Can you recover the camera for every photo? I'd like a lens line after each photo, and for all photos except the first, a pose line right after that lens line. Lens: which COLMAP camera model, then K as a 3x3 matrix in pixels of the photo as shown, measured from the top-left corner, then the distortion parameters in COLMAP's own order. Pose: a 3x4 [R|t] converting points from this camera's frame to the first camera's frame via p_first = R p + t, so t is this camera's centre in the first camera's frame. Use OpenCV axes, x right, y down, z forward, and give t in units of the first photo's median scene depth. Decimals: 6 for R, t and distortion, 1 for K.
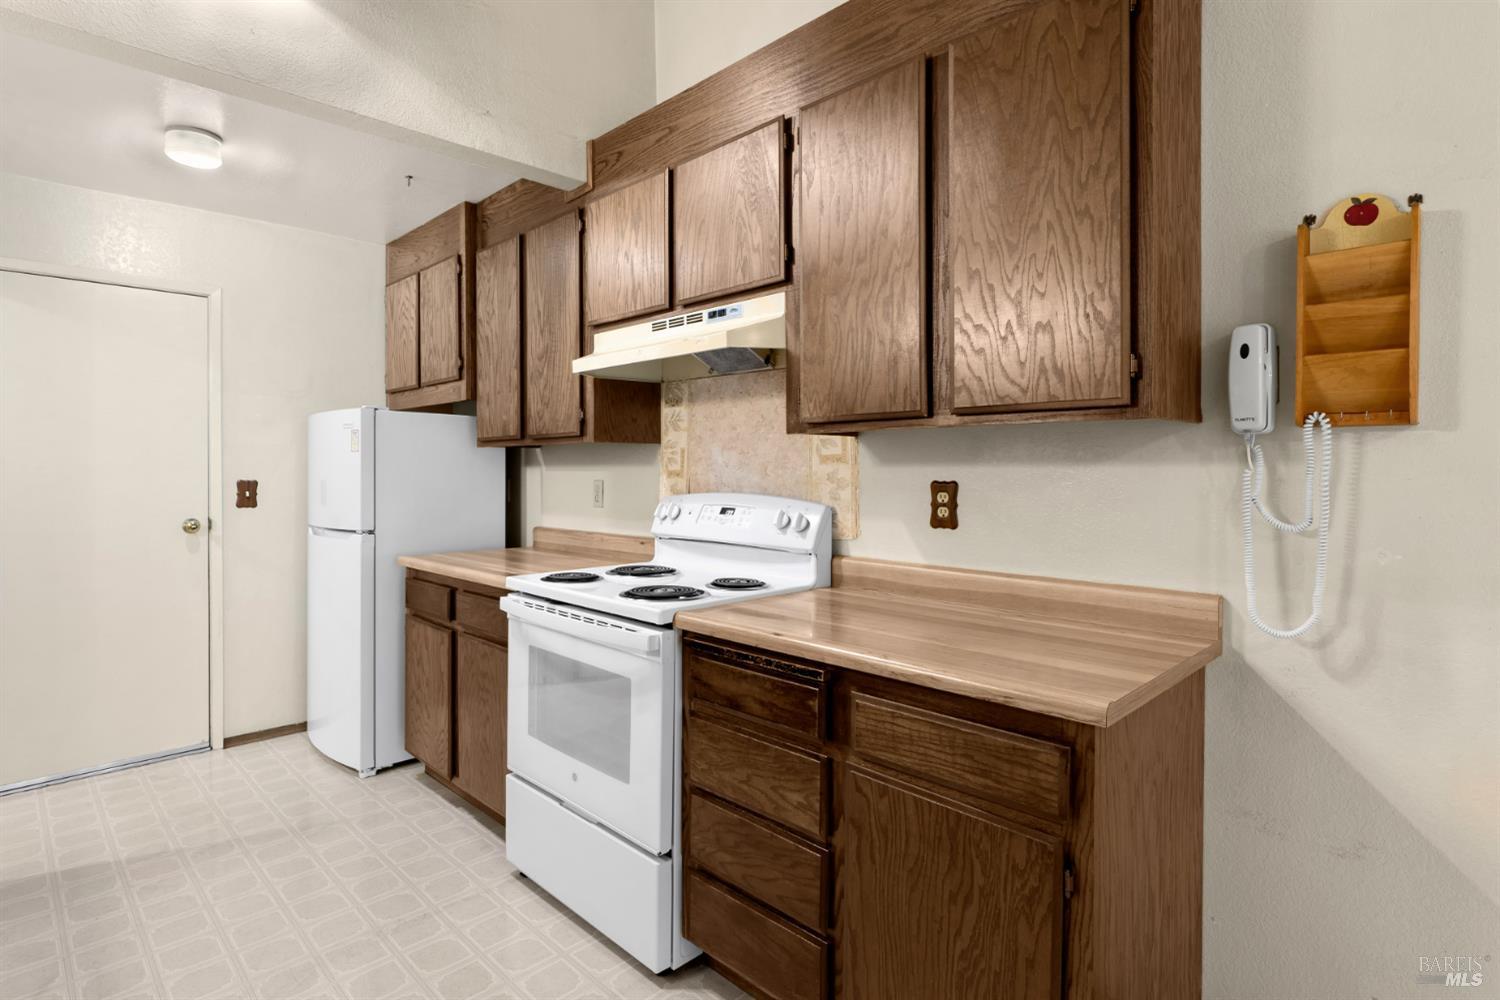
lens RADIAL K [[765.6, 0, 751.6], [0, 765.6, 473.2], [0, 0, 1]] dist [-0.004129, 0.001159]
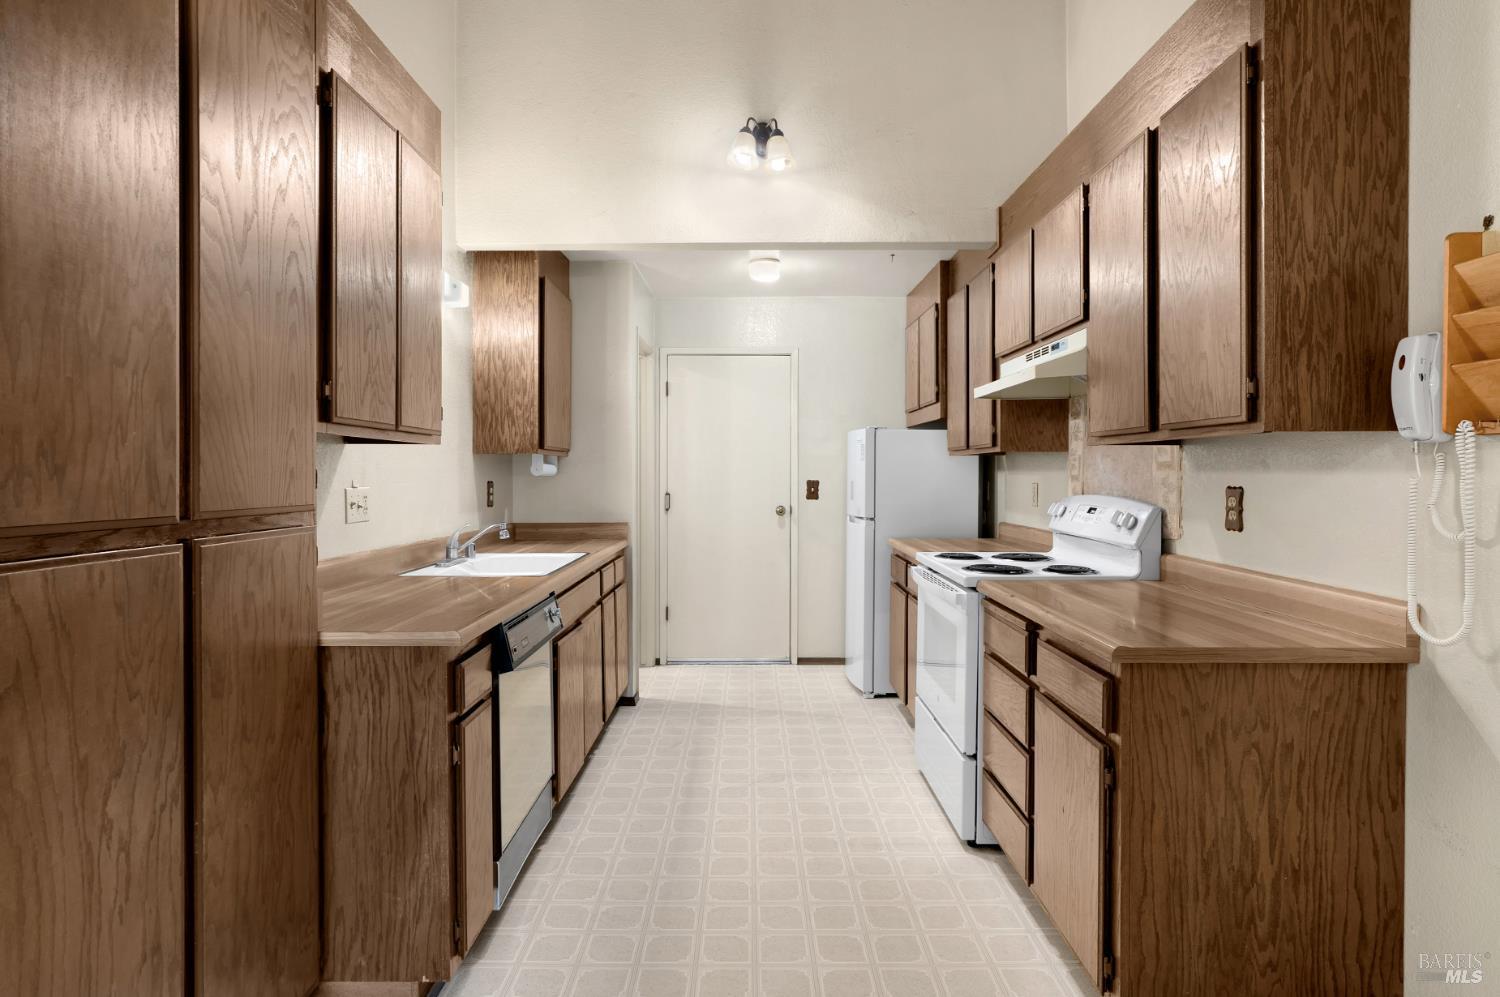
lens RADIAL K [[825.2, 0, 749.3], [0, 825.2, 478.9], [0, 0, 1]] dist [0.000020, 0.001311]
pose [[0.706544, 0.008612, -0.707616, 0.494509], [-0.006468, 0.999963, 0.005712, -0.002105], [0.707639, 0.000541, 0.706574, -0.246776]]
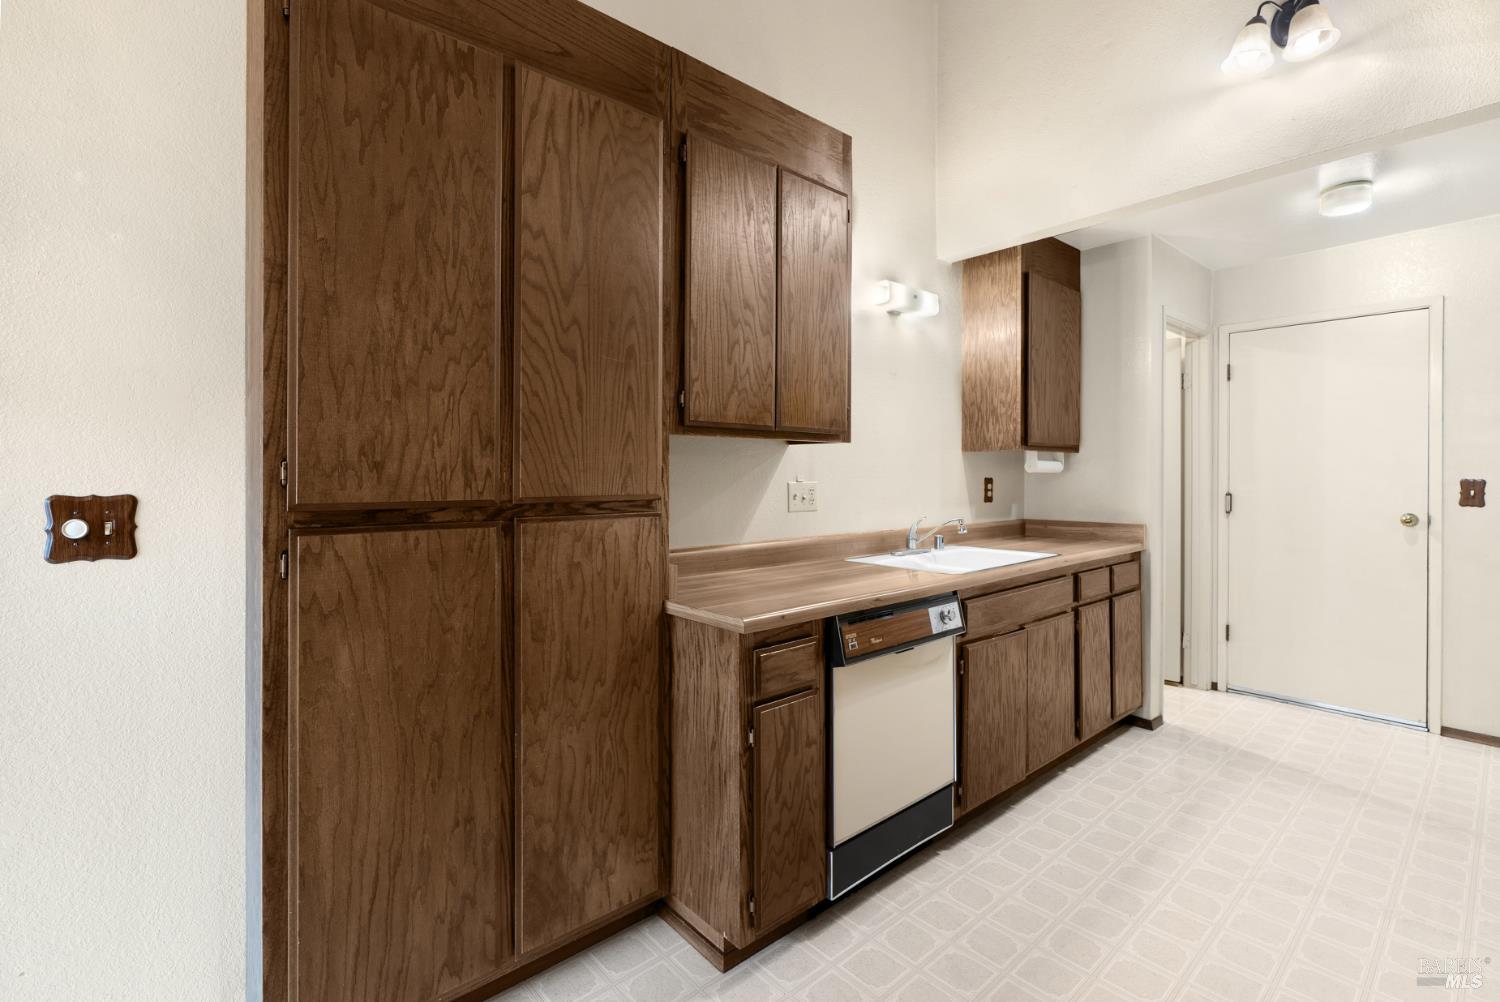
lens RADIAL K [[683.9, 0, 745.9], [0, 683.9, 474.2], [0, 0, 1]] dist [-0.014609, 0.007723]
pose [[-0.068243, 0.005248, -0.997655, 0.420915], [-0.003723, 0.999978, 0.005515, 0.001441], [0.997662, 0.004091, -0.068222, 0.154334]]
